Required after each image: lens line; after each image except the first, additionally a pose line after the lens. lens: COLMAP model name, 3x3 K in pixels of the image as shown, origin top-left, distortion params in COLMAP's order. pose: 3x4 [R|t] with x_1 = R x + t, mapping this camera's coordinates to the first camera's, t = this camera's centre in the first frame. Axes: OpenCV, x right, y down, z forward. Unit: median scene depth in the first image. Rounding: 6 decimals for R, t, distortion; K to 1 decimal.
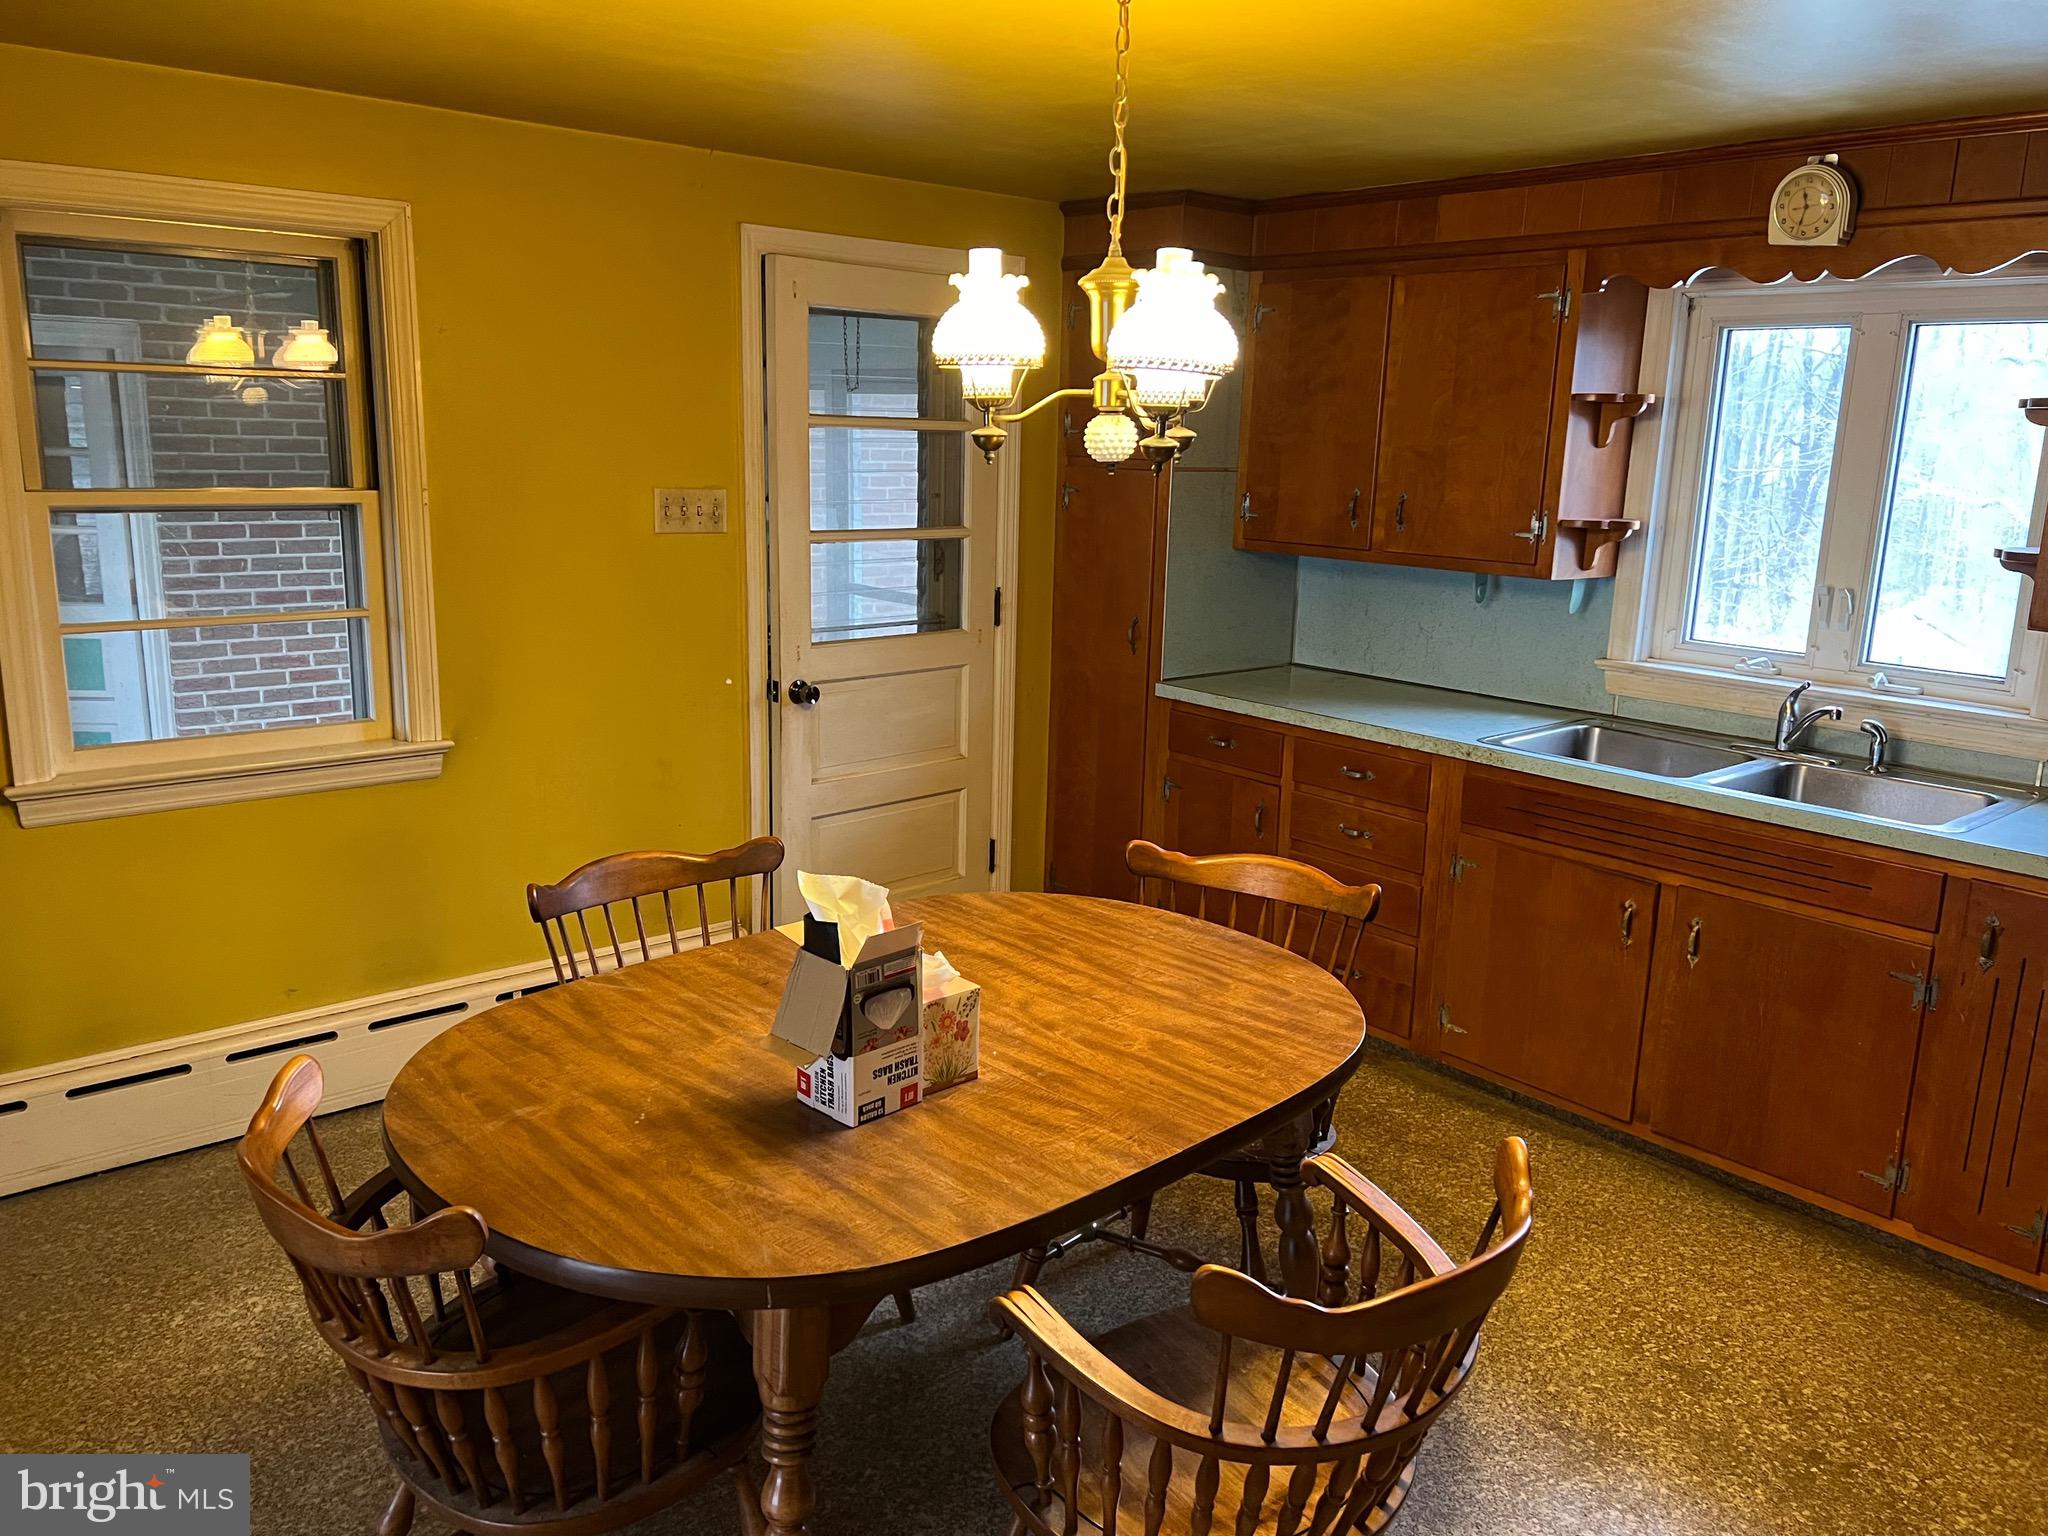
lens RADIAL K [[1526.9, 0, 1038.8], [0, 1526.9, 777.0], [0, 0, 1]] dist [0.013130, -0.005462]
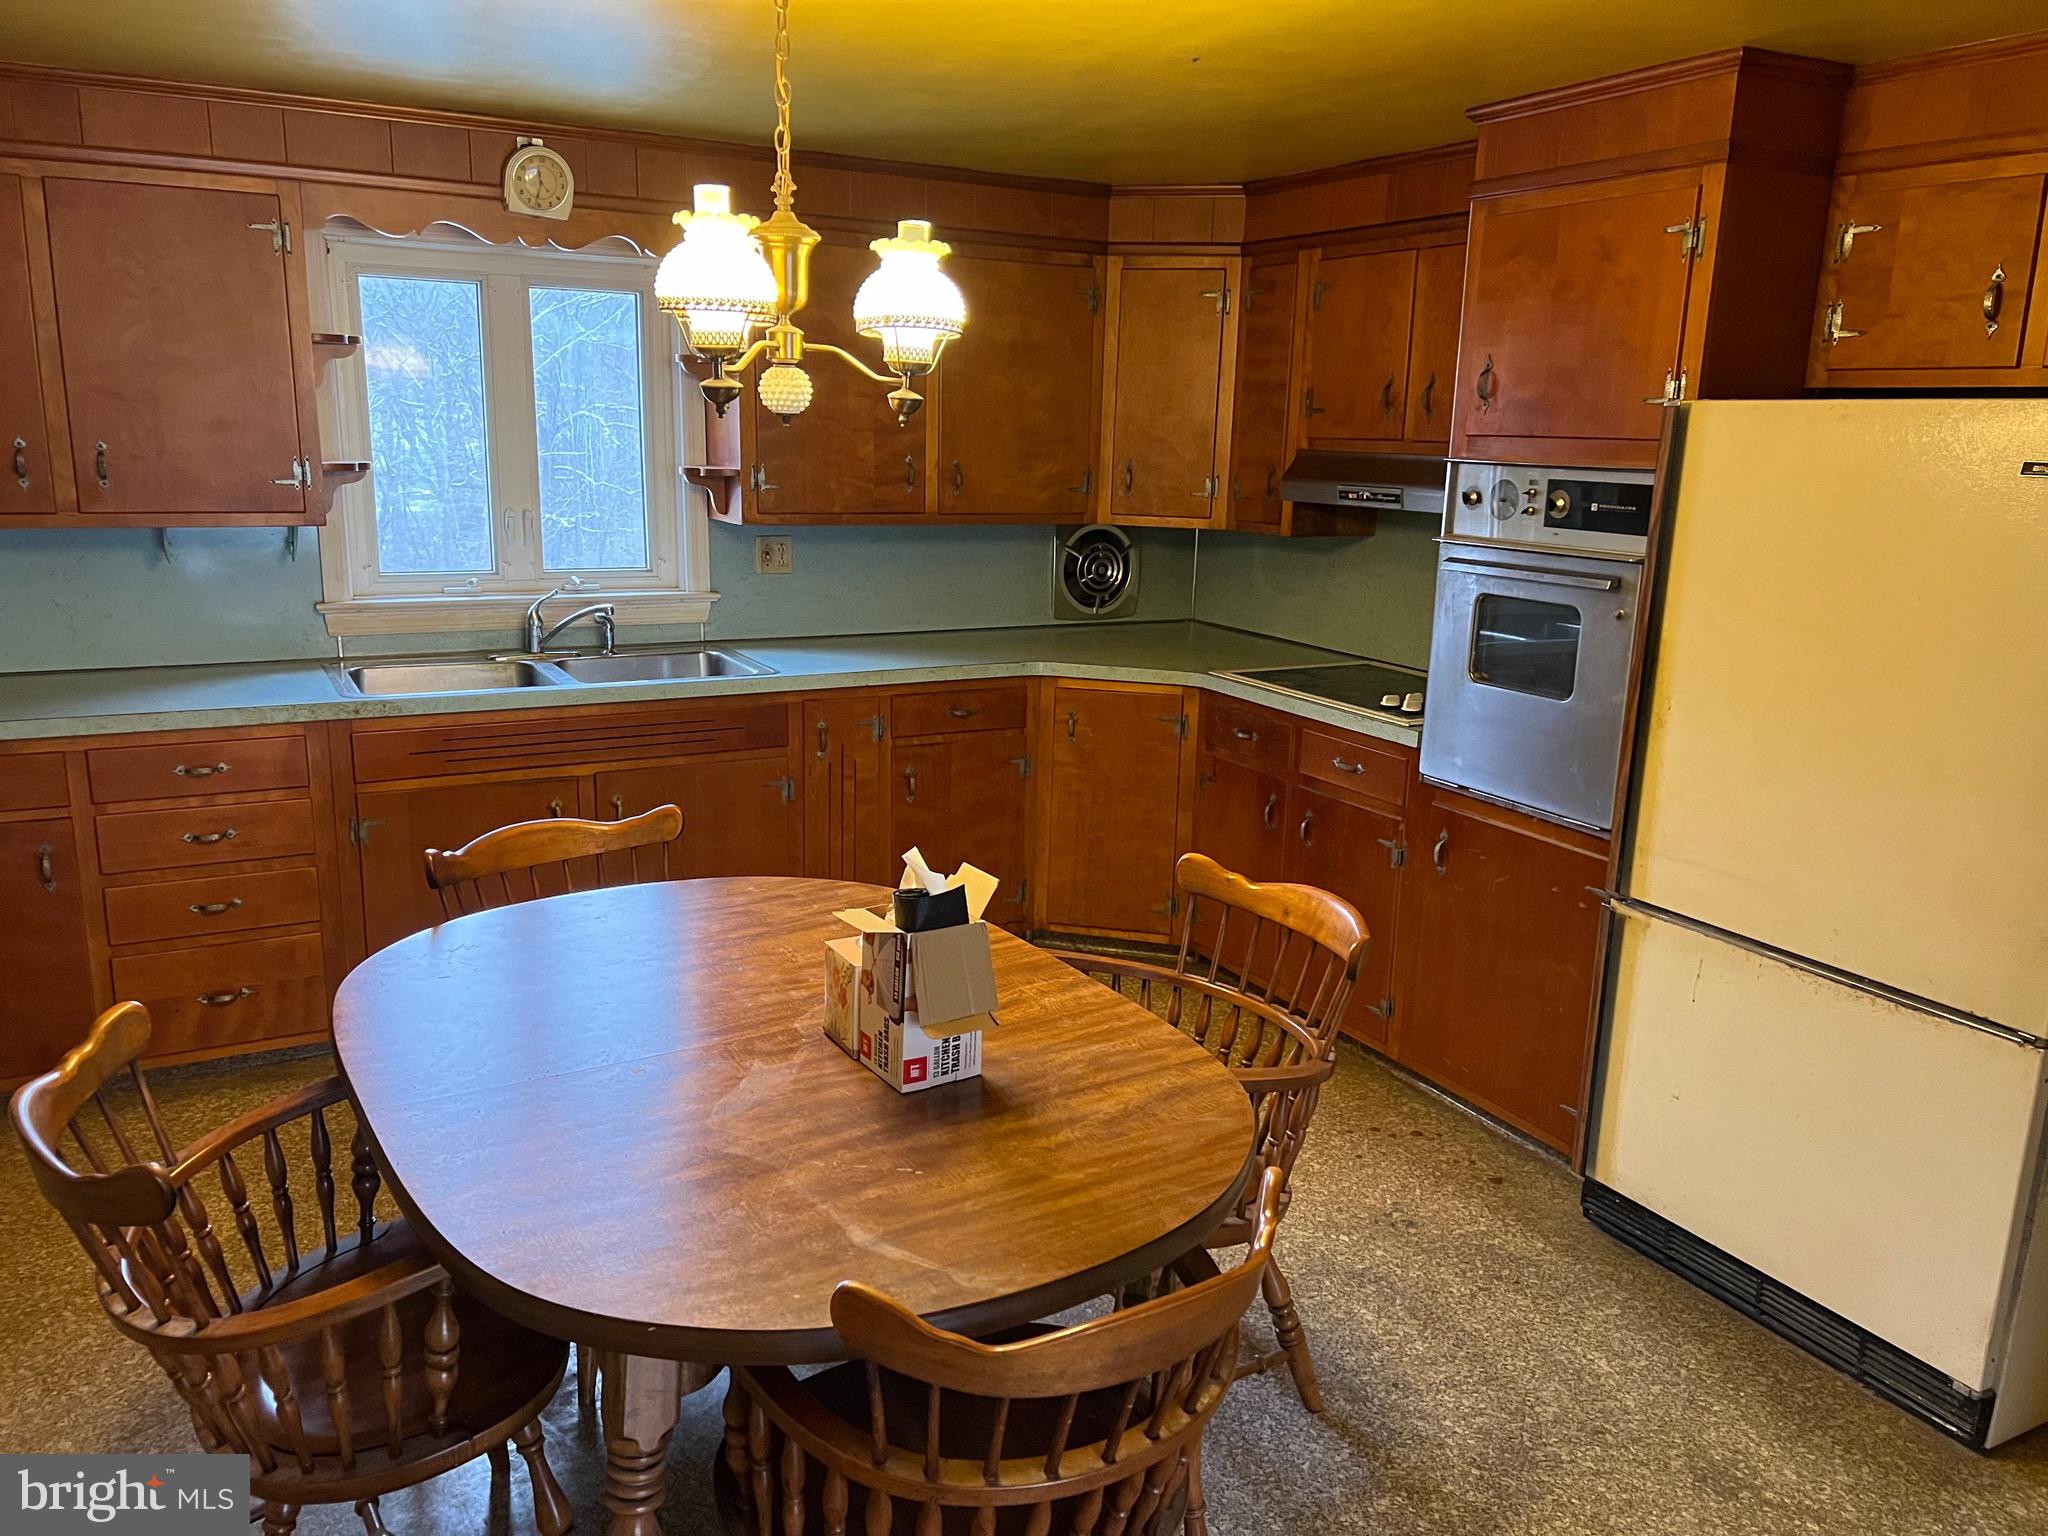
lens RADIAL K [[1526.9, 0, 1043.0], [0, 1526.9, 759.3], [0, 0, 1]] dist [0.013130, -0.005462]
pose [[0.204132, -0.233271, 0.950744, -0.957667], [0.199375, 0.960746, 0.192917, -0.149368], [-0.958426, 0.150174, 0.242627, 0.629316]]
